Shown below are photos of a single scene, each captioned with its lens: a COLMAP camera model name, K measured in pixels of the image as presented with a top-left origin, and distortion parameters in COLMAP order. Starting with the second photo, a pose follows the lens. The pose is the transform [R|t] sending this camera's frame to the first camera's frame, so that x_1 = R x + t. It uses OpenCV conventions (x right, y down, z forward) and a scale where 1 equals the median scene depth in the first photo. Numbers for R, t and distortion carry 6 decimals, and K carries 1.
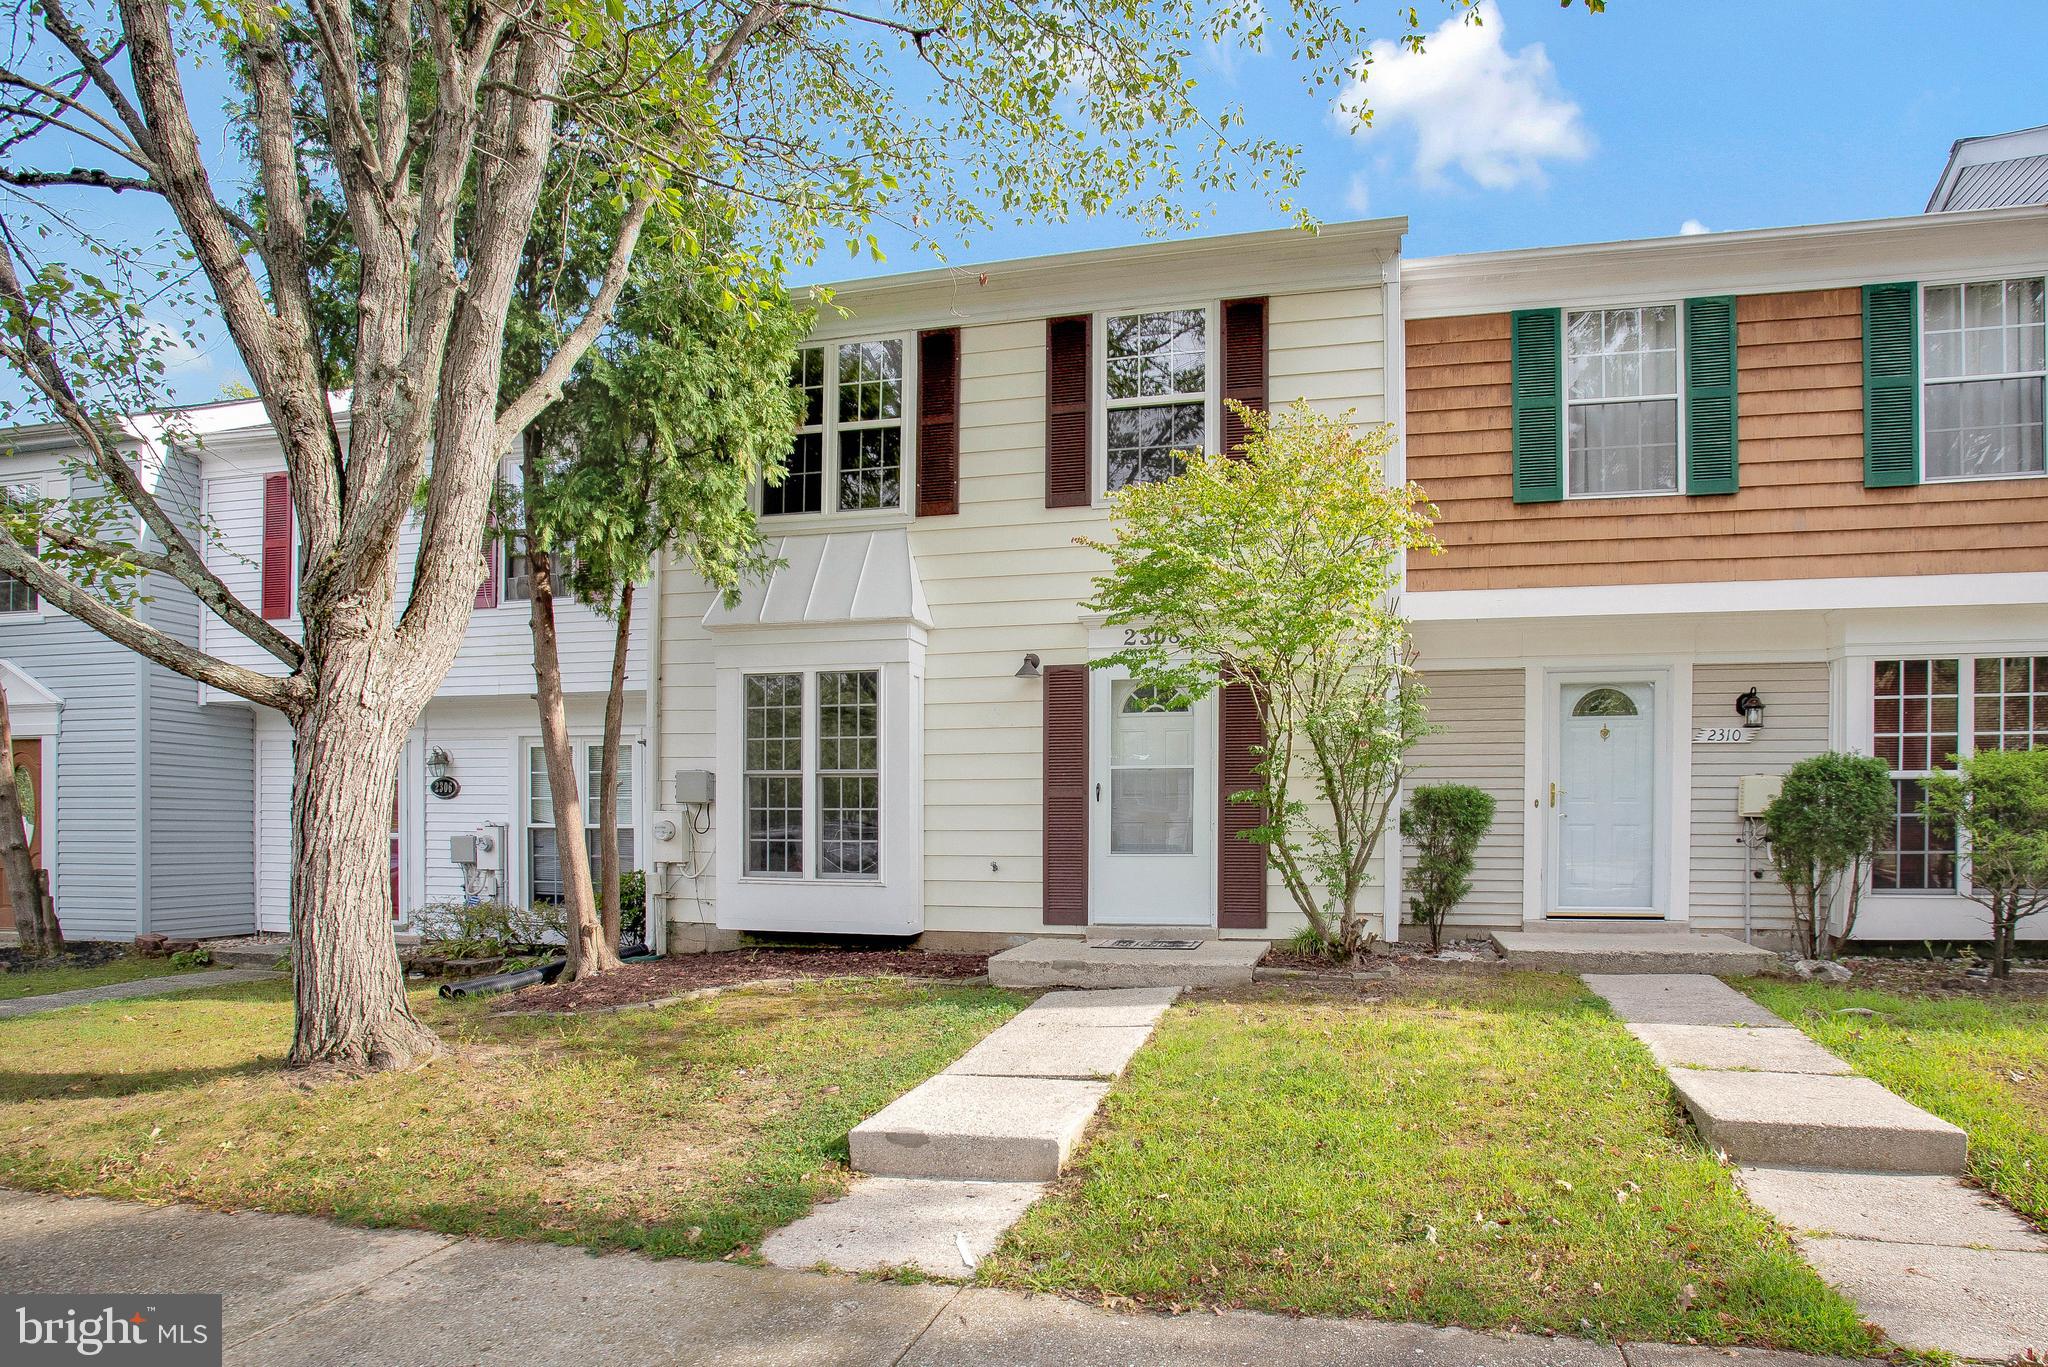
lens RADIAL K [[997.8, 0, 1078.8], [0, 997.8, 725.1], [0, 0, 1]] dist [-0.064048, 0.025296]
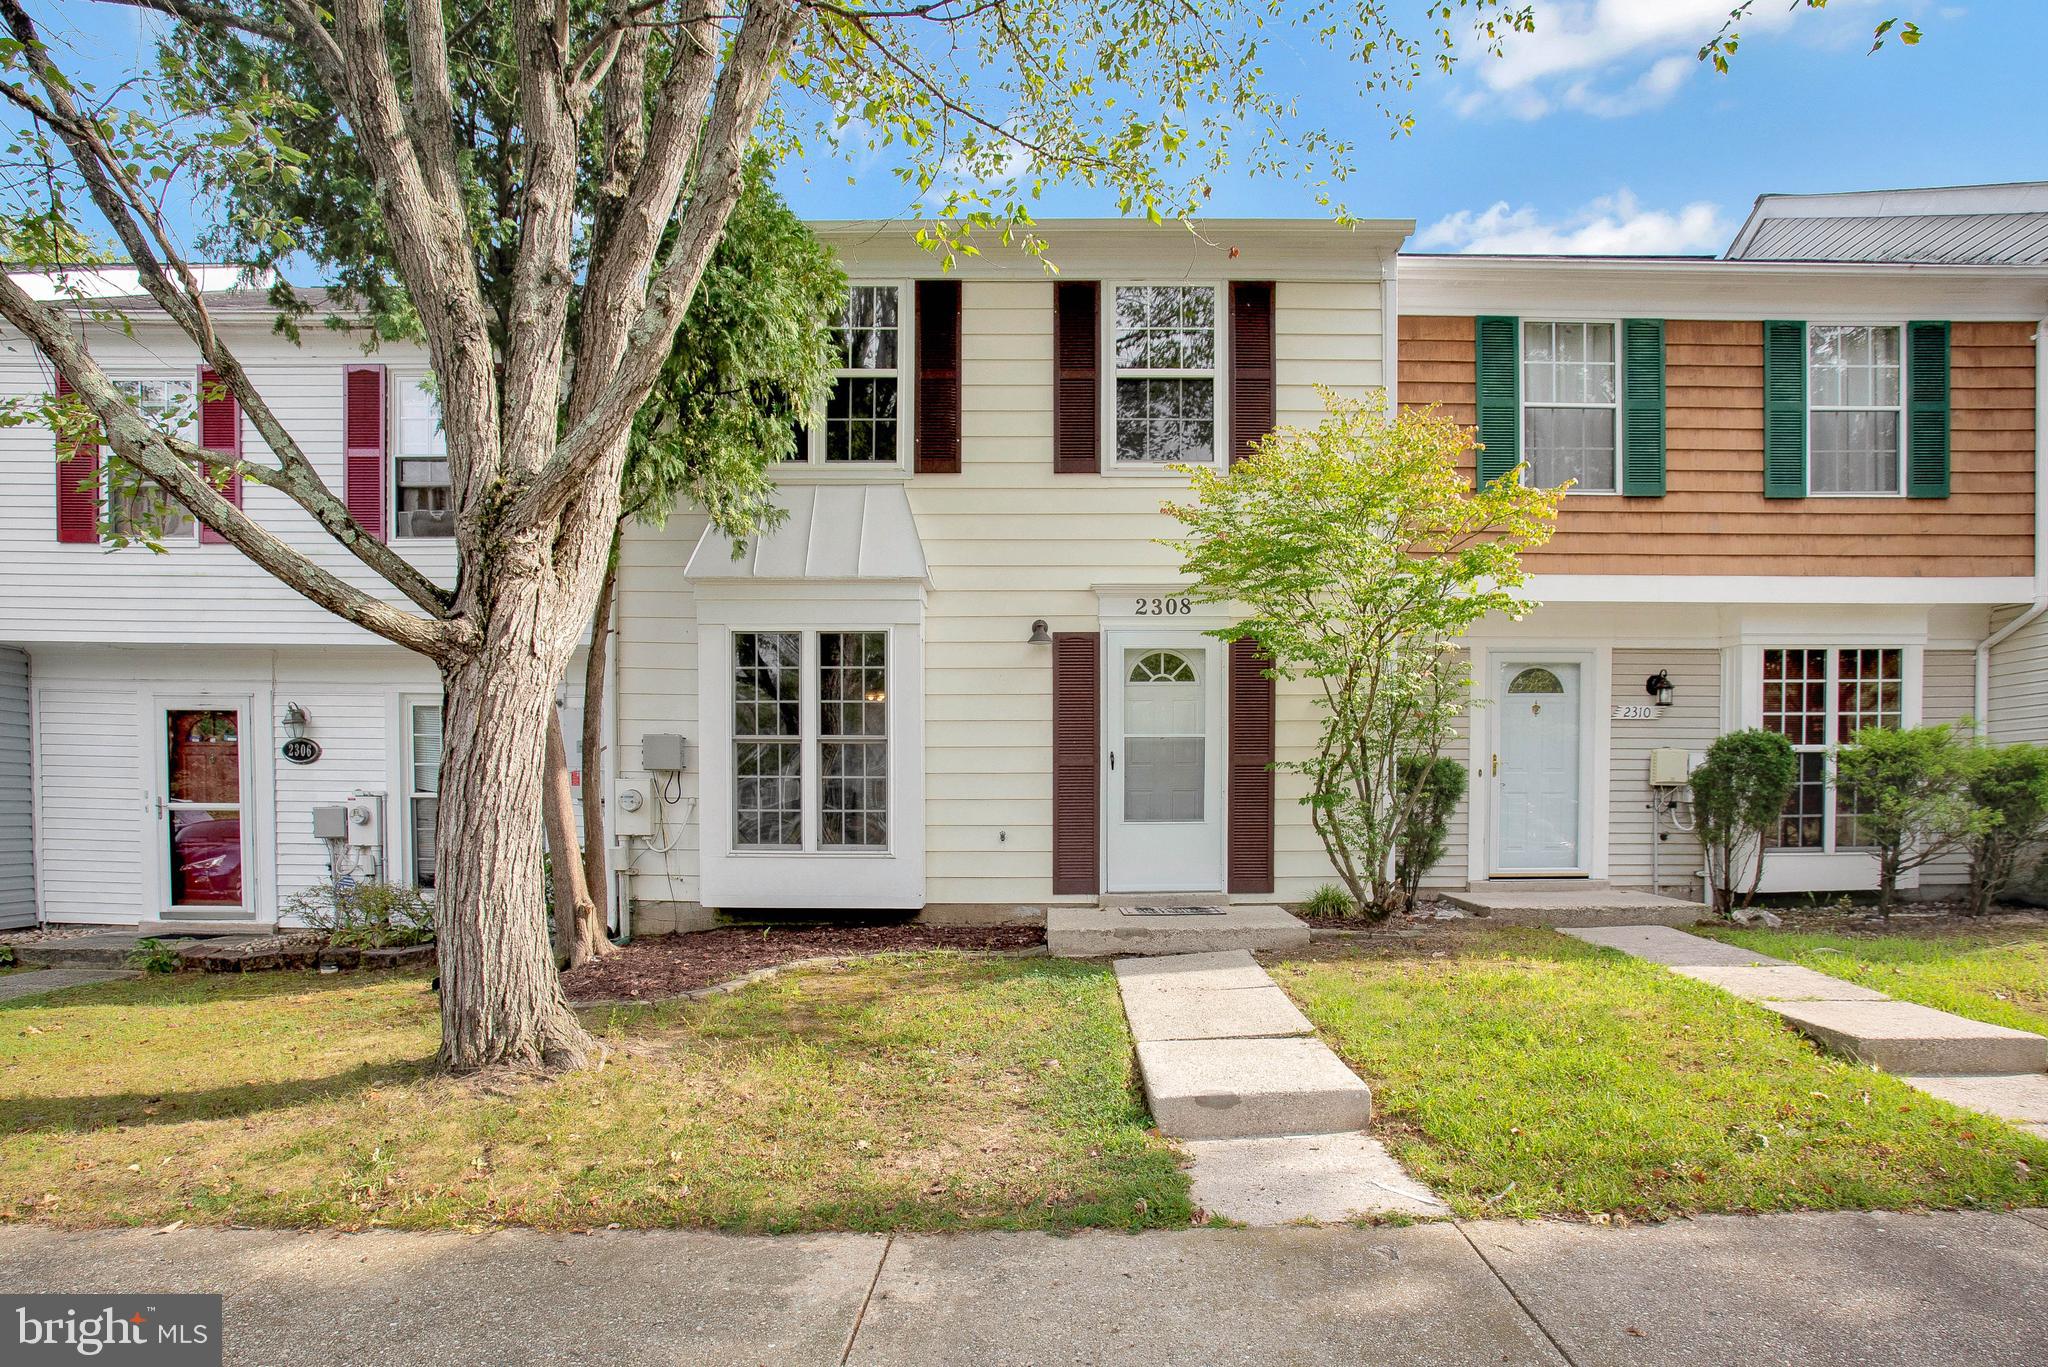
lens RADIAL K [[1024.1, 0, 1033.4], [0, 1024.1, 690.9], [0, 0, 1]] dist [-0.064276, 0.029219]
pose [[0.980375, 0.018275, 0.196293, -0.258112], [-0.017473, 0.999830, -0.005817, 0.005204], [-0.196366, 0.002274, 0.980528, 0.010673]]
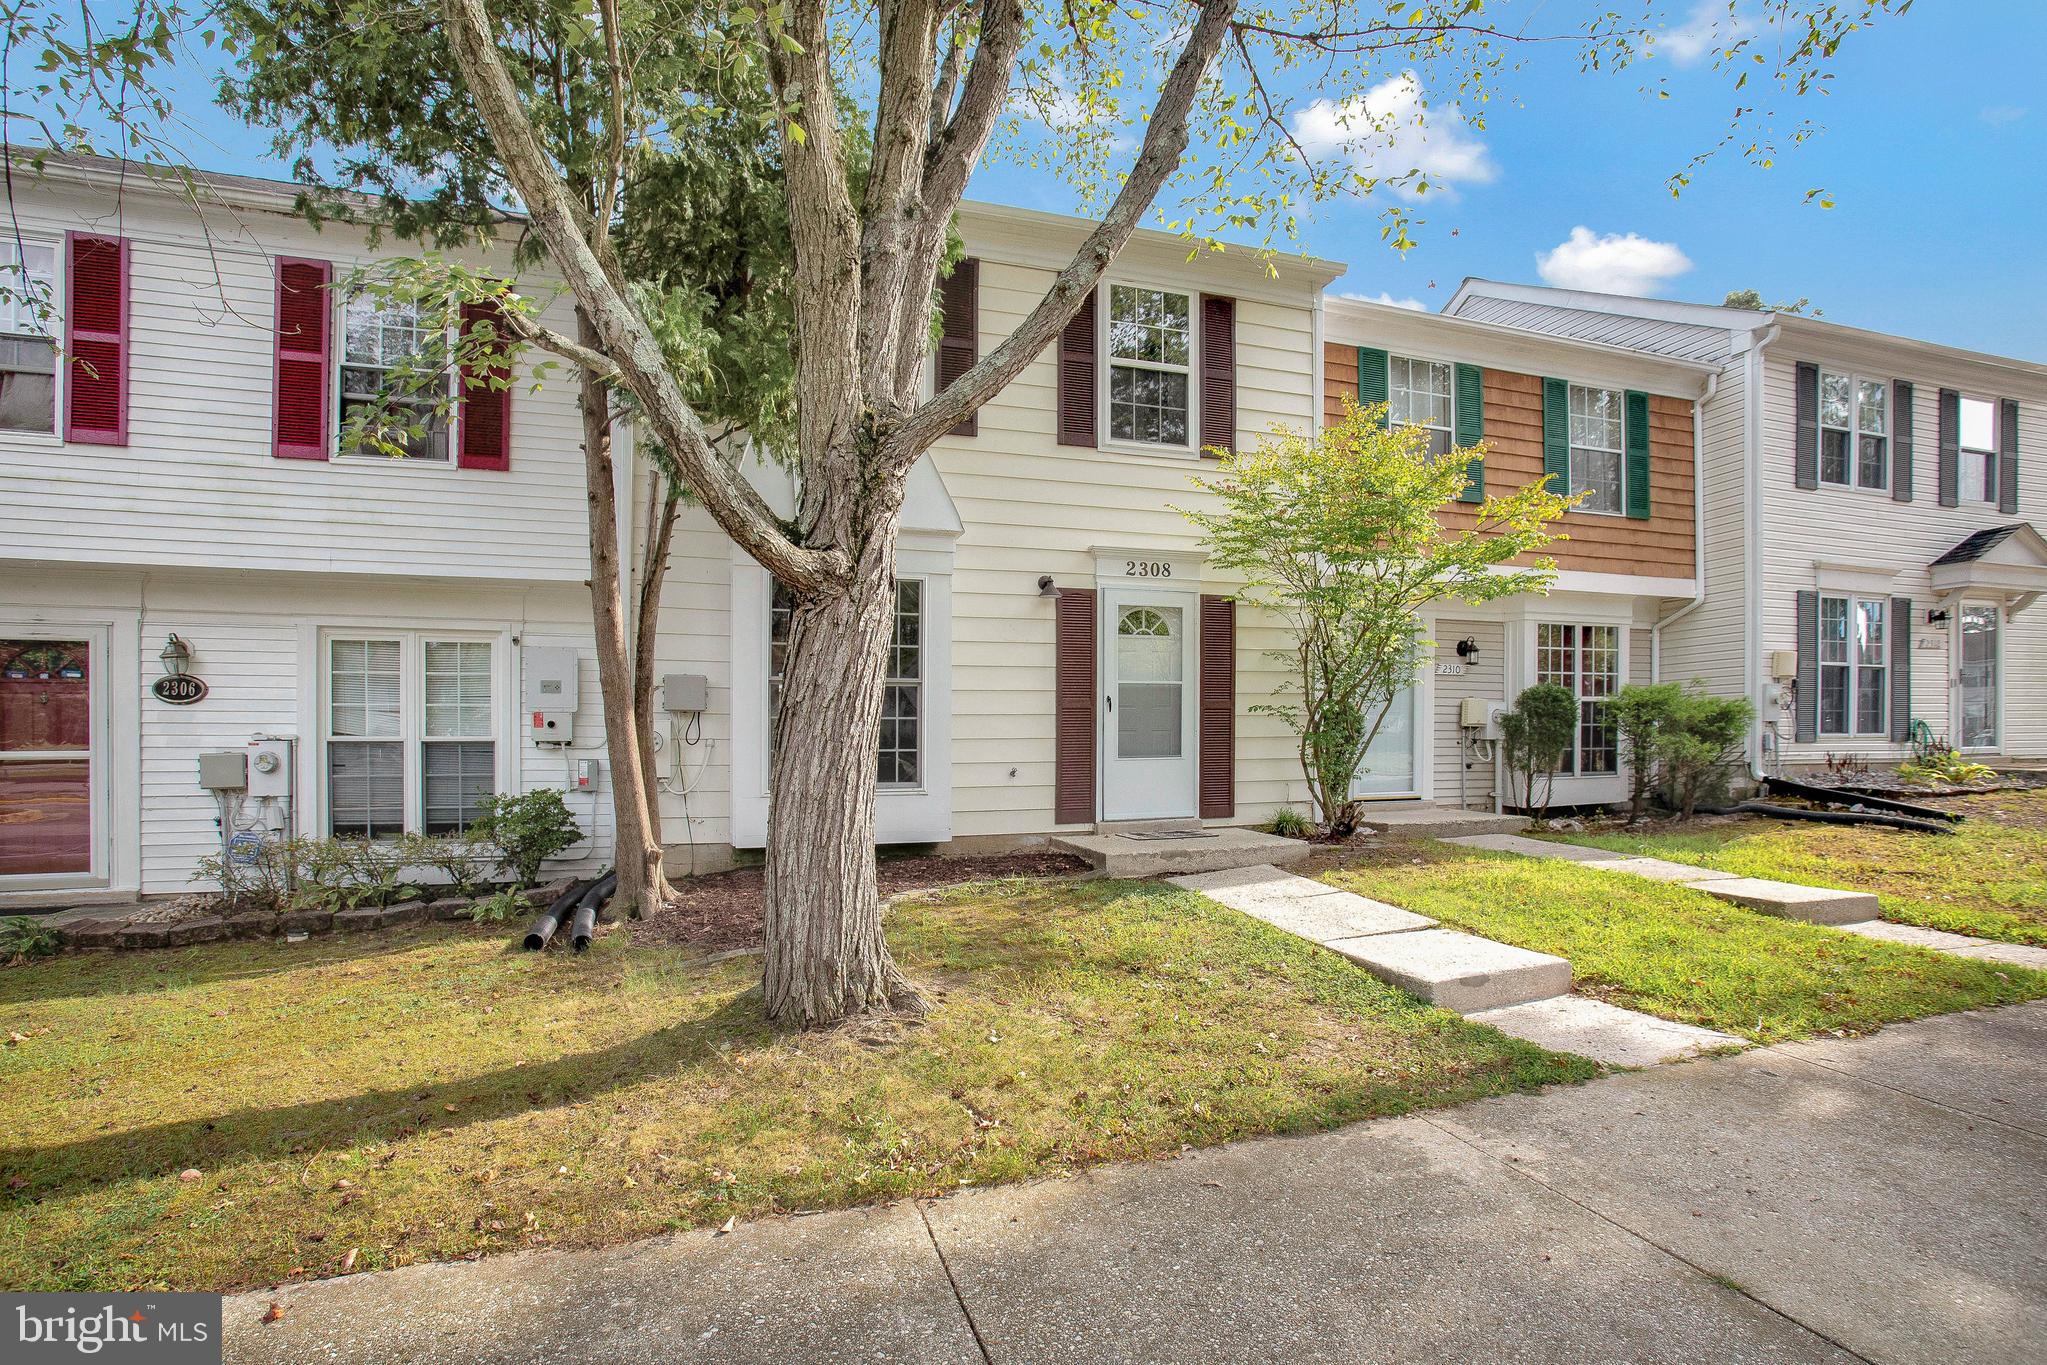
lens RADIAL K [[920.8, 0, 1043.7], [0, 920.8, 641.7], [0, 0, 1]] dist [-0.054399, 0.020672]
pose [[0.877227, 0.043391, 0.478111, -0.541897], [-0.040139, 0.999049, -0.017022, 0.017596], [-0.478395, -0.004259, 0.878134, 0.120304]]
